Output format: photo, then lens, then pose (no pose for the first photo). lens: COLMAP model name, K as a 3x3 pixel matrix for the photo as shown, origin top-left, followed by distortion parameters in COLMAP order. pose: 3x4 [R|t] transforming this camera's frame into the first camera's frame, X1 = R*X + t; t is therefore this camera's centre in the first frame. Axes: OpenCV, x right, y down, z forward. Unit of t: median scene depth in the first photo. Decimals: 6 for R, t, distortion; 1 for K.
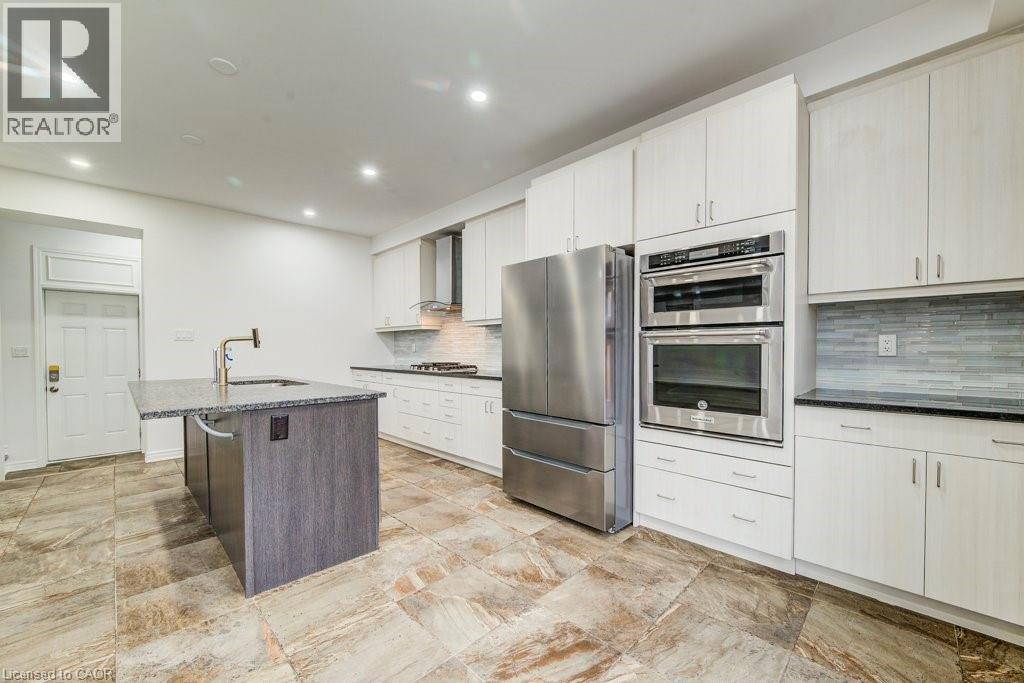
lens RADIAL K [[413.5, 0, 502.3], [0, 413.5, 348.7], [0, 0, 1]] dist [0.009531, 0.000052]
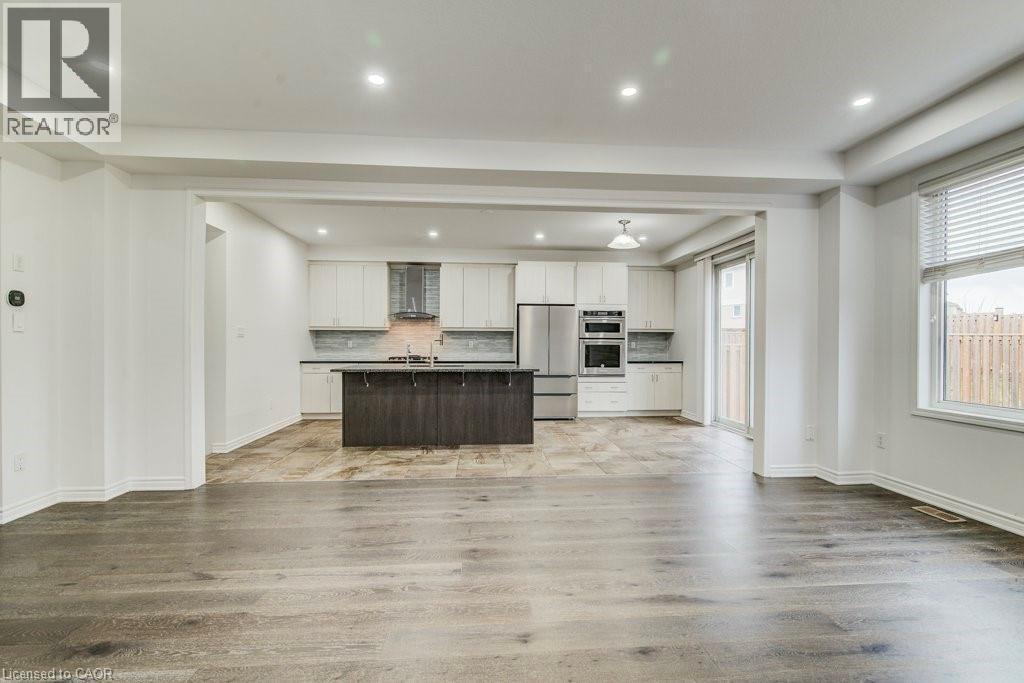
lens RADIAL K [[462.0, 0, 505.3], [0, 462.0, 345.8], [0, 0, 1]] dist [0.003790, -0.002614]
pose [[0.652393, 0.003331, 0.757874, -2.205369], [-0.005172, 0.999987, 0.000057, -0.000289], [-0.757863, -0.003957, 0.652402, -0.536881]]
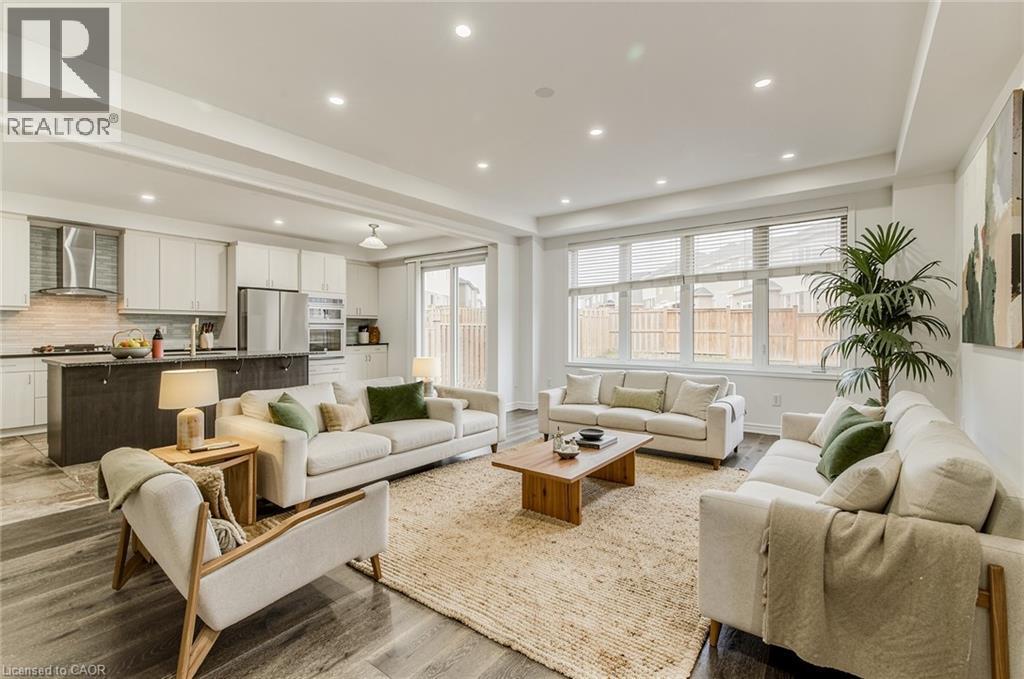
lens RADIAL K [[462.0, 0, 505.4], [0, 462.0, 336.6], [0, 0, 1]] dist [0.003790, -0.002614]
pose [[-0.131541, -0.009831, 0.991262, -2.892364], [0.002428, 0.999945, 0.010240, 0.007211], [-0.991308, 0.003754, -0.131510, 0.108154]]
